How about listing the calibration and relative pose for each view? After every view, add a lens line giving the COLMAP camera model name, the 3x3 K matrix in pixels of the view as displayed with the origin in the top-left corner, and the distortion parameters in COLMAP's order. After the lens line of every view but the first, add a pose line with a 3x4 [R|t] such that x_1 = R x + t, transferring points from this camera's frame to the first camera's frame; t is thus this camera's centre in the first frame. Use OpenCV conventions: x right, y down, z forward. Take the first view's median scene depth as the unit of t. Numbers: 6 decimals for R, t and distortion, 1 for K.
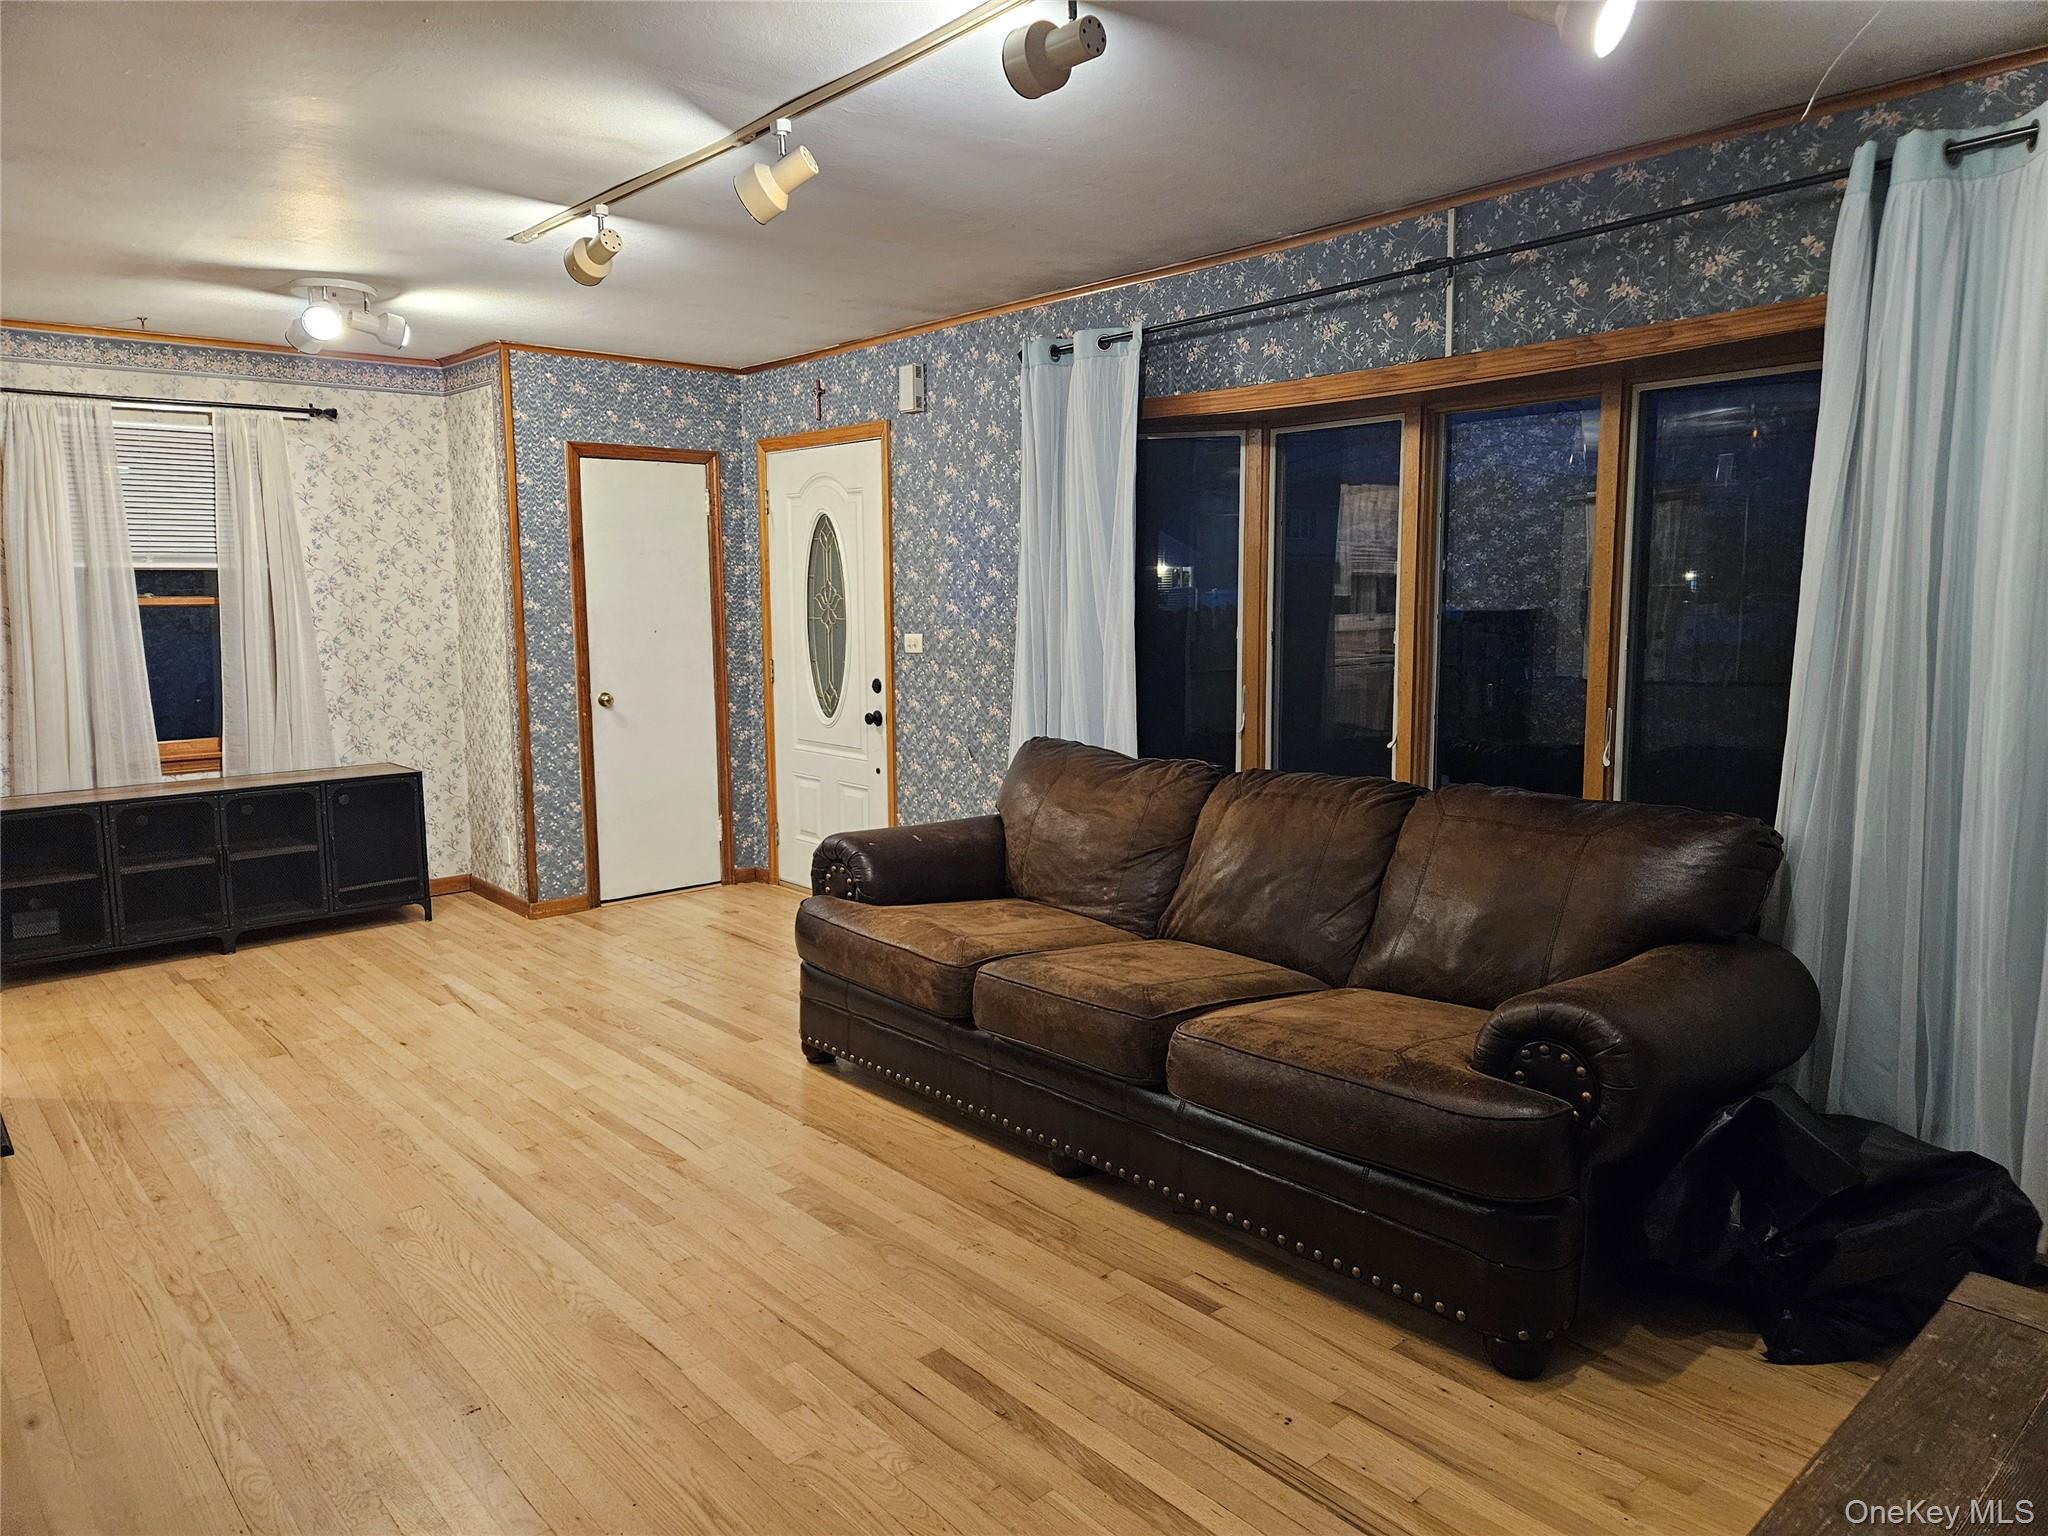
lens RADIAL K [[1365.5, 0, 1015.3], [0, 1365.5, 773.5], [0, 0, 1]] dist [0.057243, -0.058295]
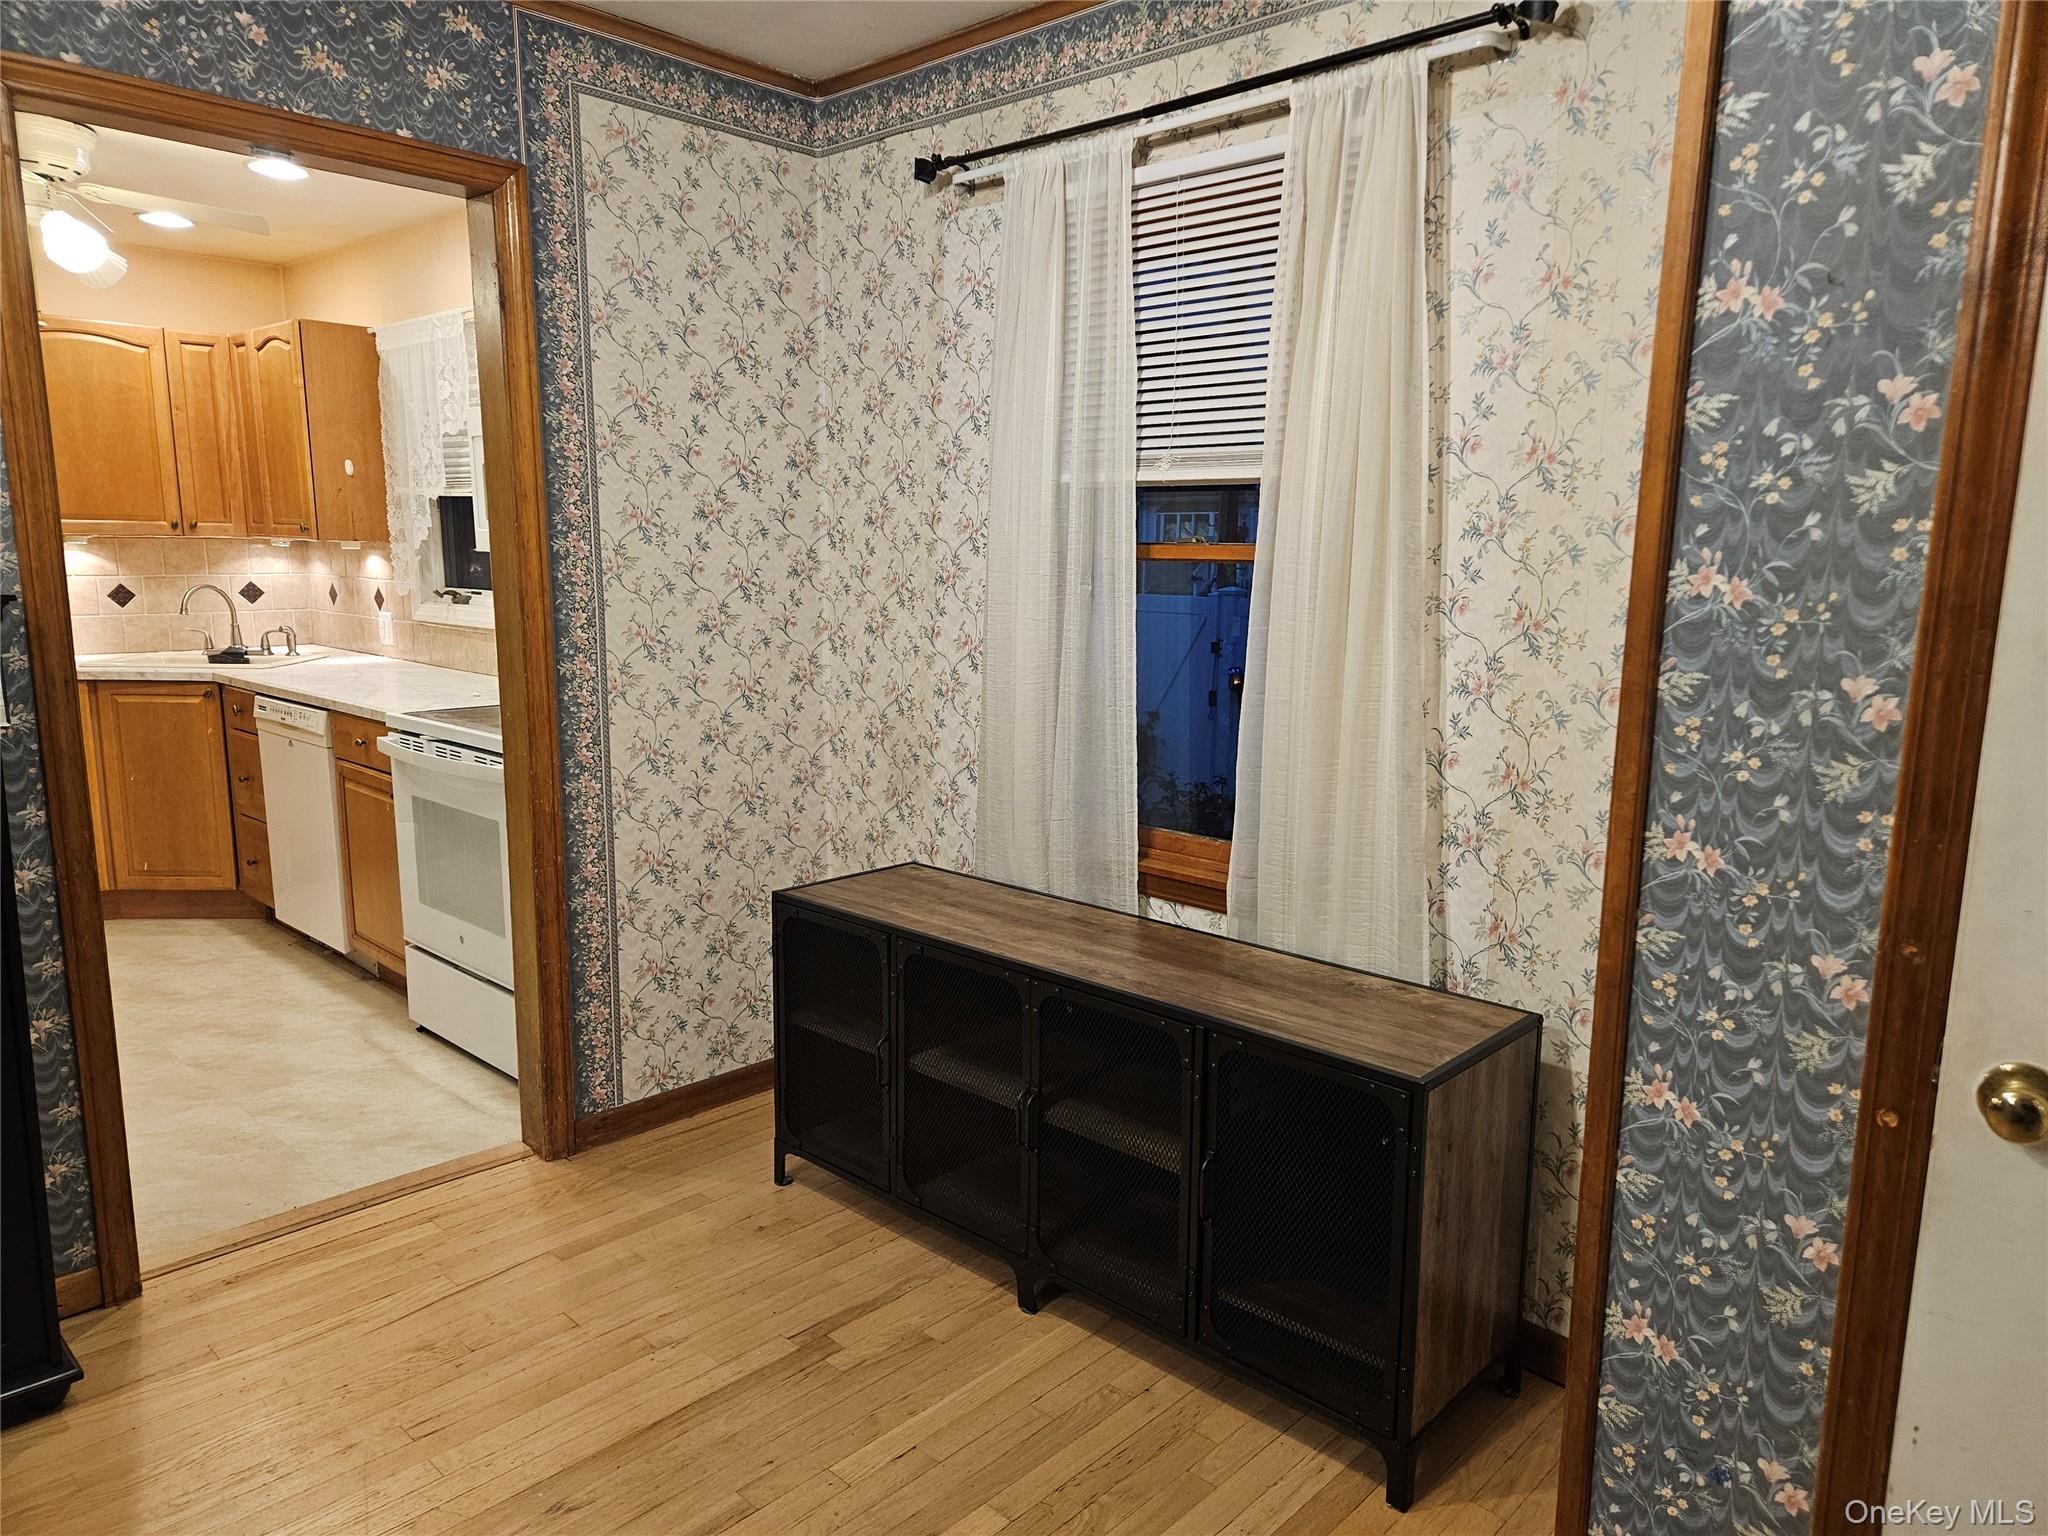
lens RADIAL K [[1365.5, 0, 1015.3], [0, 1365.5, 773.5], [0, 0, 1]] dist [0.057243, -0.058295]
pose [[0.084596, 0.178510, -0.980295, -0.136558], [-0.145911, 0.975435, 0.165034, -0.116974], [0.985674, 0.129075, 0.108565, 0.885654]]
